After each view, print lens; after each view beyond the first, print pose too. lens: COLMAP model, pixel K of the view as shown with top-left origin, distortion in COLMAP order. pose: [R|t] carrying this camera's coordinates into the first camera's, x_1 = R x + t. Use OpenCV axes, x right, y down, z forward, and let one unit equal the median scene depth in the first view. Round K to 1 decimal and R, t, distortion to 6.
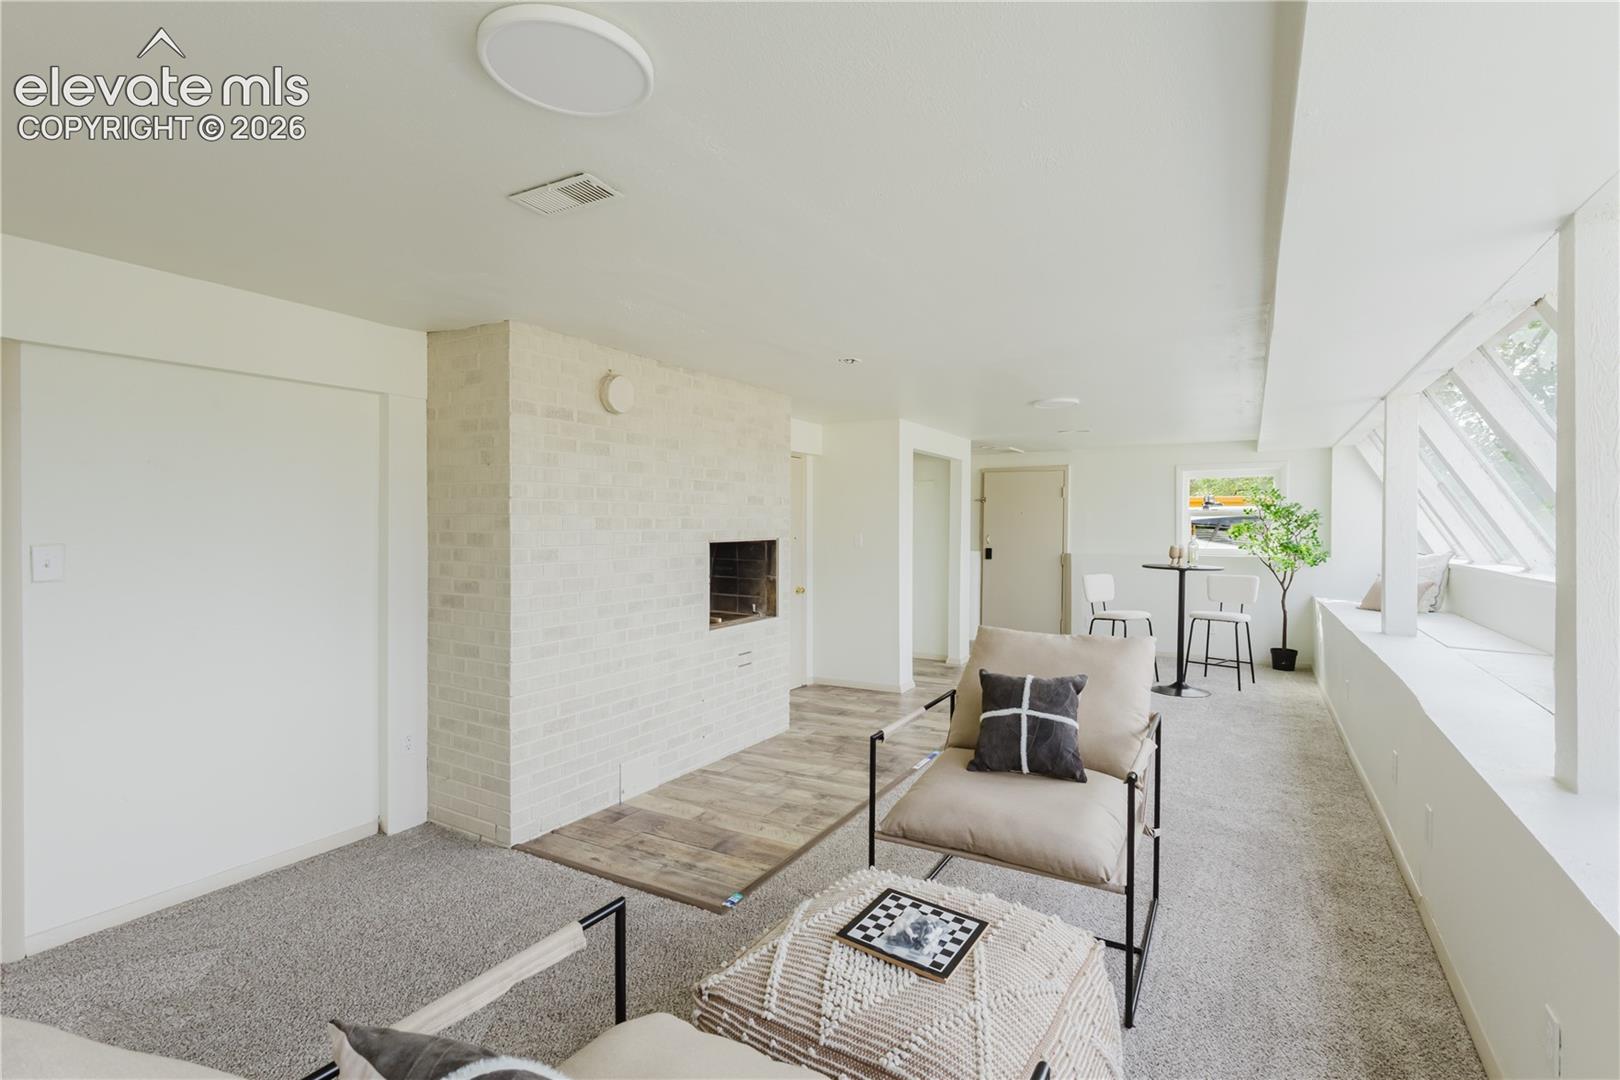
lens RADIAL K [[735.9, 0, 808.7], [0, 735.9, 539.4], [0, 0, 1]] dist [-0.004144, 0.001322]
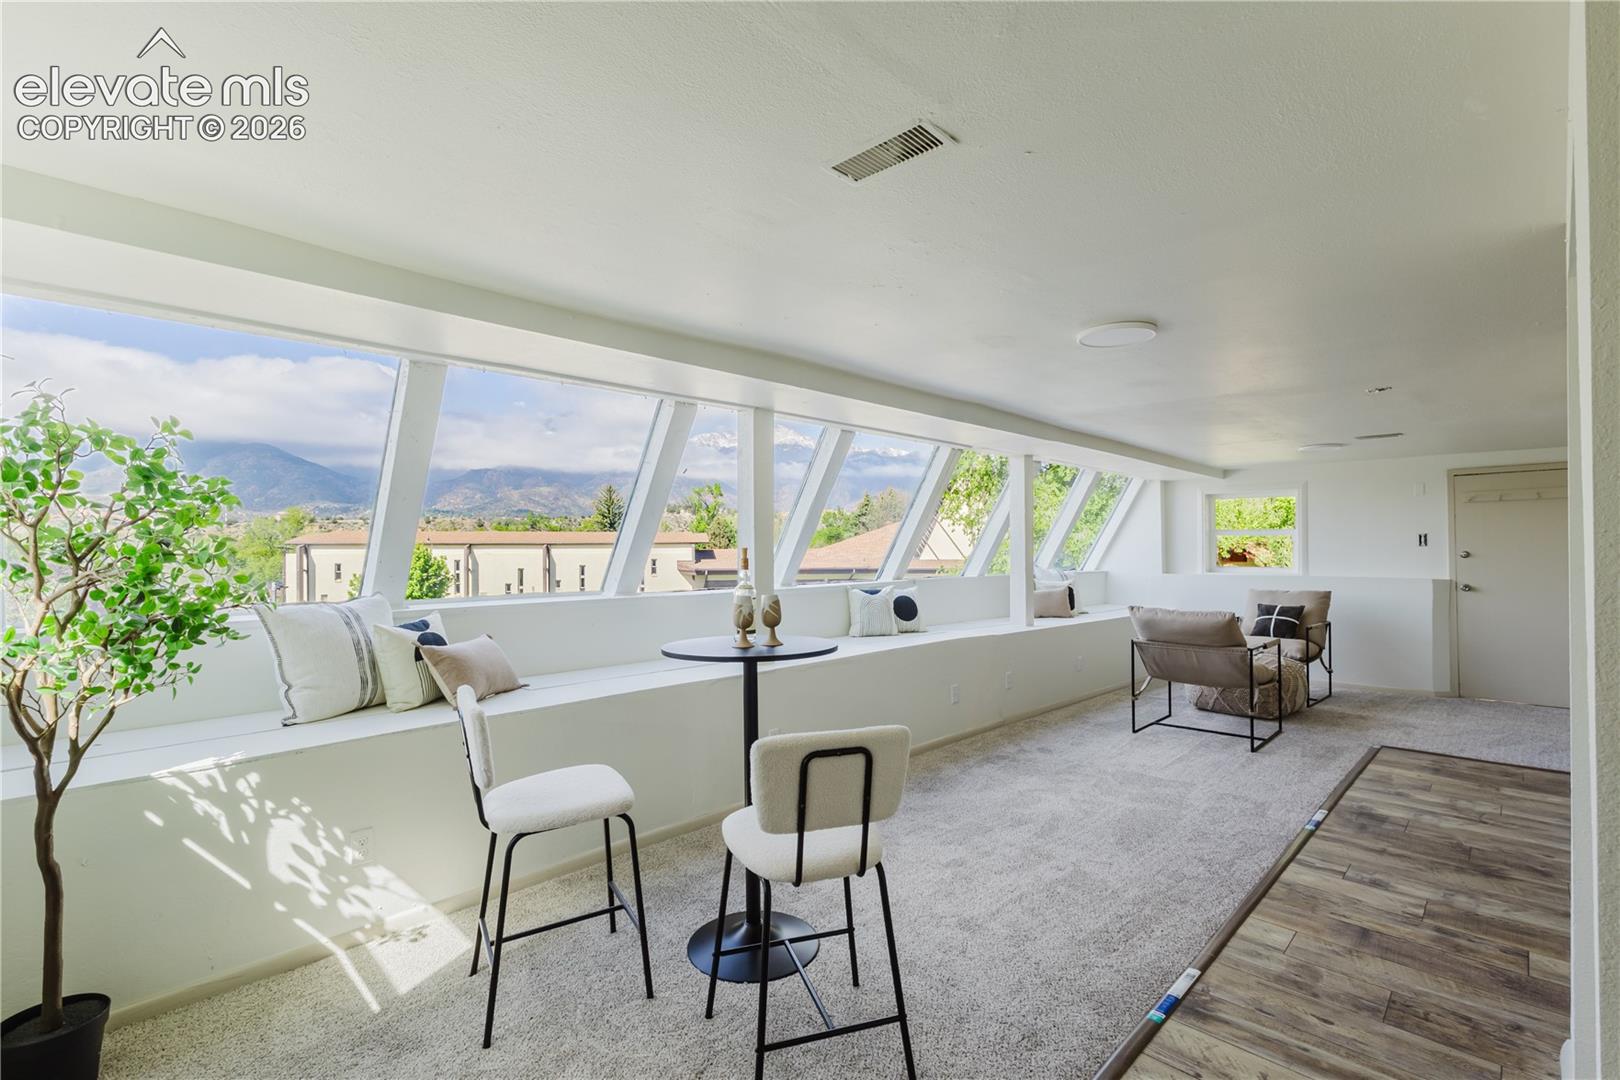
lens RADIAL K [[735.9, 0, 815.4], [0, 735.9, 536.5], [0, 0, 1]] dist [-0.004144, 0.001322]
pose [[-0.970590, 0.008547, 0.240587, 0.532037], [0.008748, 0.999962, -0.000234, -0.034946], [-0.240580, 0.001878, -0.970628, 2.027948]]
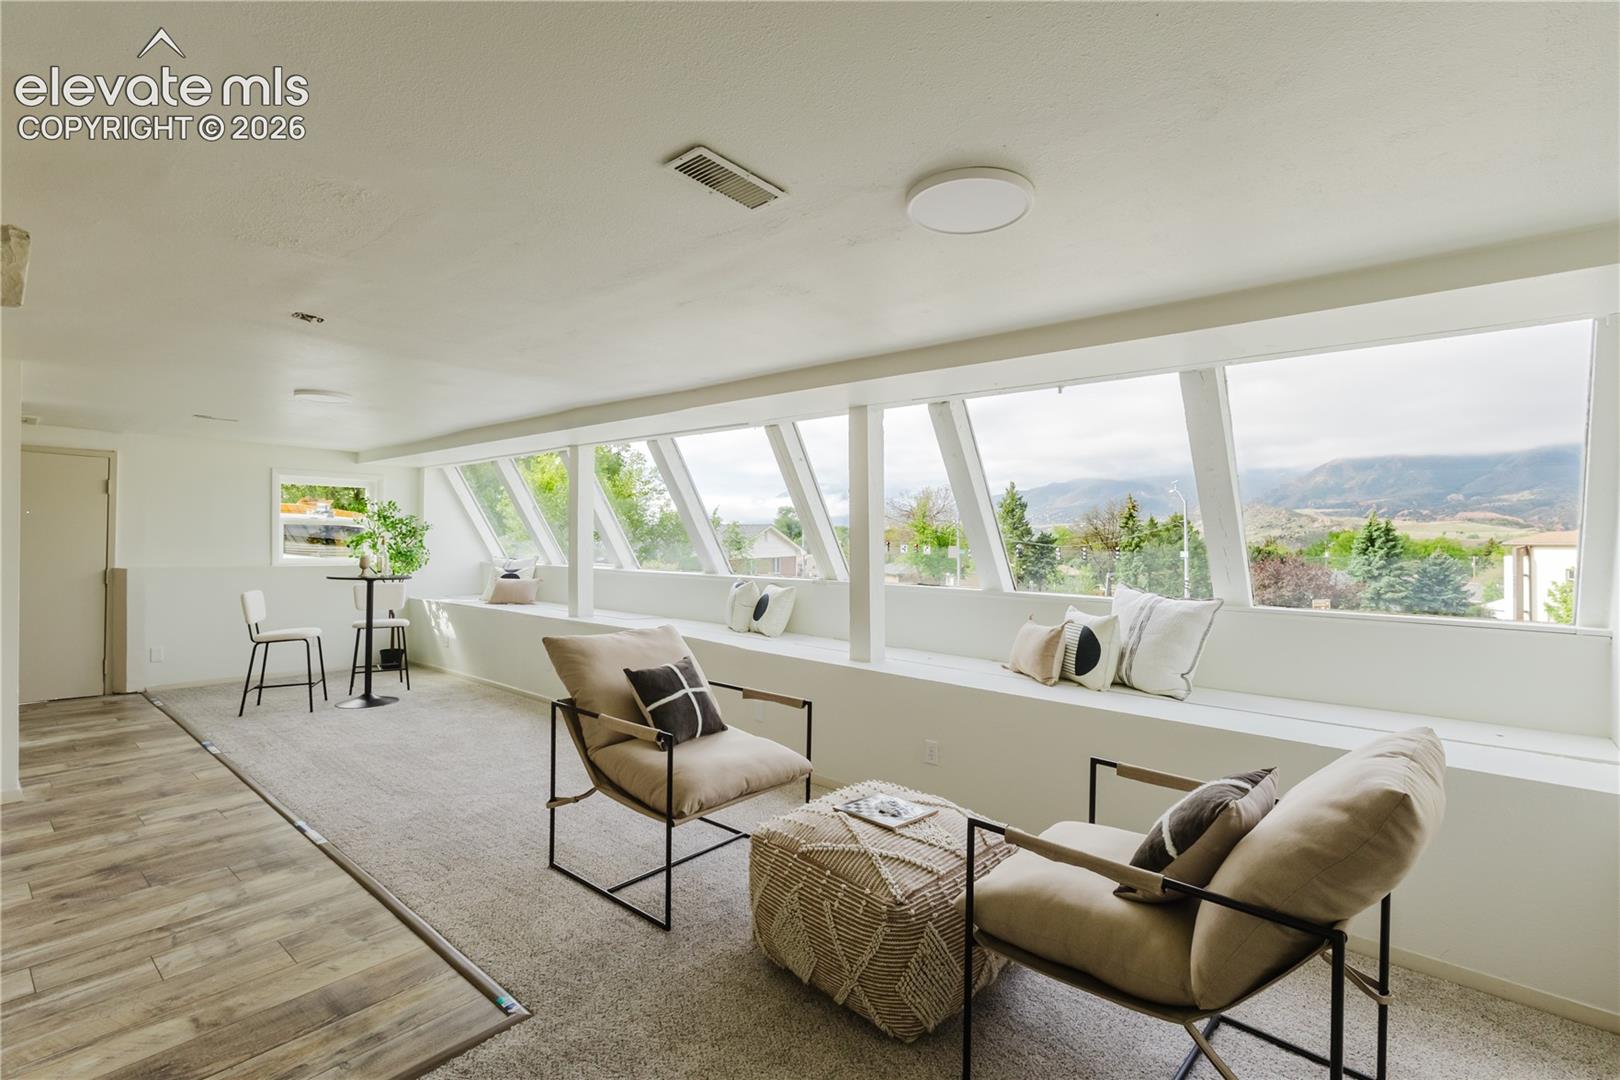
lens RADIAL K [[735.9, 0, 818.1], [0, 735.9, 532.9], [0, 0, 1]] dist [-0.004144, 0.001322]
pose [[0.165940, 0.014071, 0.986035, -0.550535], [0.001098, 0.999895, -0.014453, -0.011114], [-0.986135, 0.003481, 0.165908, 0.339510]]
